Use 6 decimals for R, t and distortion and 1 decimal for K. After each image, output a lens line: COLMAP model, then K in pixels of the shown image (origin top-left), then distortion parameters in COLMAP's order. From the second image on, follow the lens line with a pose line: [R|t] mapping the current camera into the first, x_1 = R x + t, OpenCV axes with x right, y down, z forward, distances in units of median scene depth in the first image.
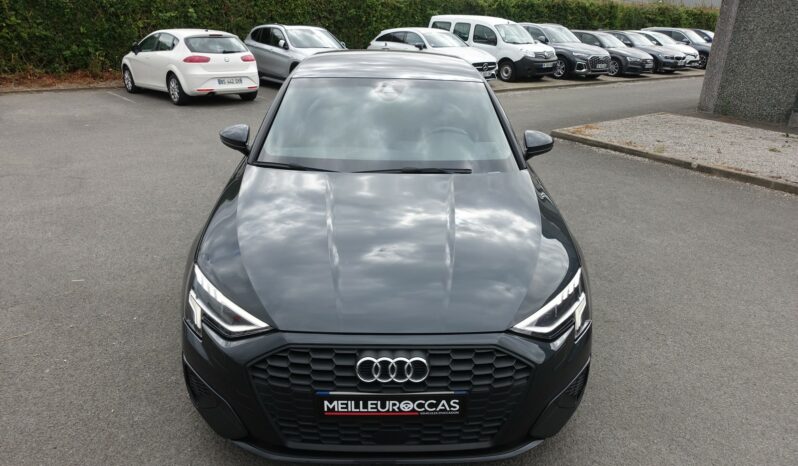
lens RADIAL K [[547.4, 0, 401.9], [0, 547.4, 227.5], [0, 0, 1]] dist [-0.006990, 0.009197]
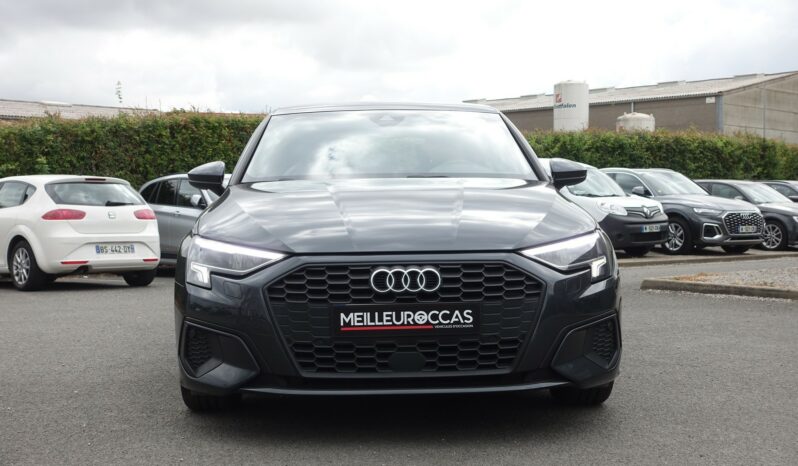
lens RADIAL K [[1152.7, 0, 400.6], [0, 1152.7, 232.2], [0, 0, 1]] dist [-0.005999, 0.000000]
pose [[0.999202, -0.039416, 0.006423, -0.036351], [0.039195, 0.937076, -0.346919, 0.907370], [0.007655, 0.346894, 0.937873, -1.057860]]
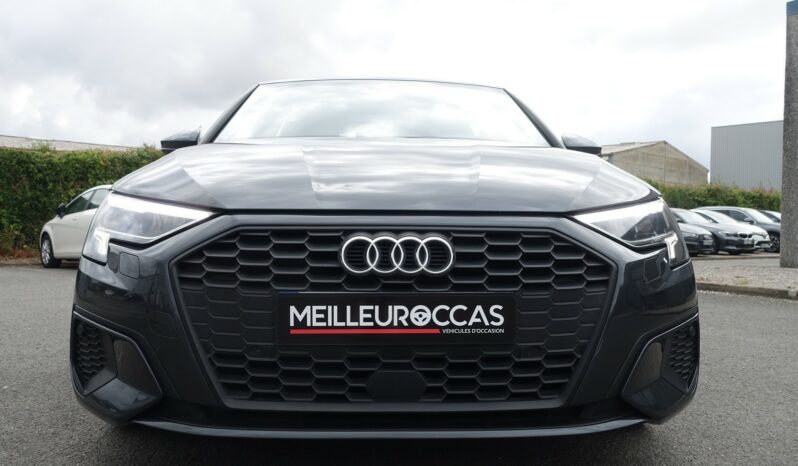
lens RADIAL K [[718.3, 0, 400.6], [0, 718.3, 236.2], [0, 0, 1]] dist [0.020045, -0.033112]
pose [[0.999809, -0.017719, 0.008201, -0.019221], [0.019478, 0.934219, -0.356167, 0.526327], [-0.001351, 0.356259, 0.934386, 0.190817]]
